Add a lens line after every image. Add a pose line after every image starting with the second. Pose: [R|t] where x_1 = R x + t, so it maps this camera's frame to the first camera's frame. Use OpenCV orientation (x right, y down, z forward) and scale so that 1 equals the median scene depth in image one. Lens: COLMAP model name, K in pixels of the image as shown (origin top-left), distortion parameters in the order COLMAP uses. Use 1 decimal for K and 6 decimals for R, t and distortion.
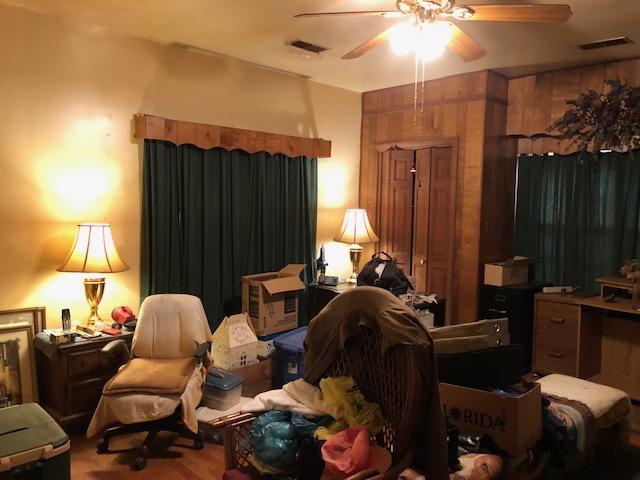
lens RADIAL K [[524.9, 0, 317.5], [0, 524.9, 235.7], [0, 0, 1]] dist [0.023660, -0.004021]
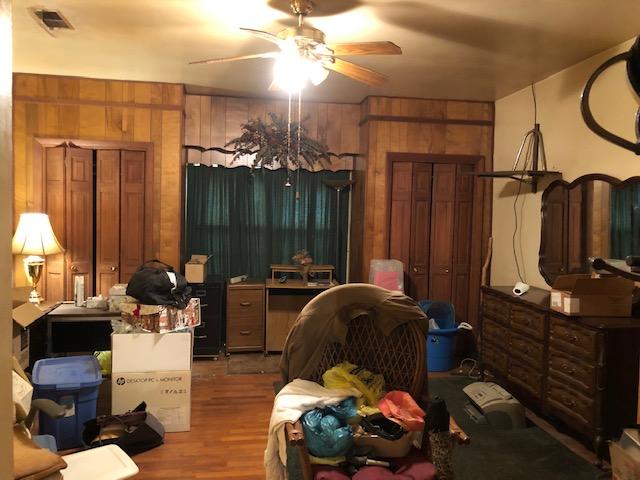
lens RADIAL K [[524.9, 0, 317.5], [0, 524.9, 235.7], [0, 0, 1]] dist [0.023660, -0.004021]
pose [[0.551361, -0.048200, 0.832873, -0.412131], [0.042837, 0.998648, 0.029435, -0.023377], [-0.833166, 0.019449, 0.552680, 0.170786]]
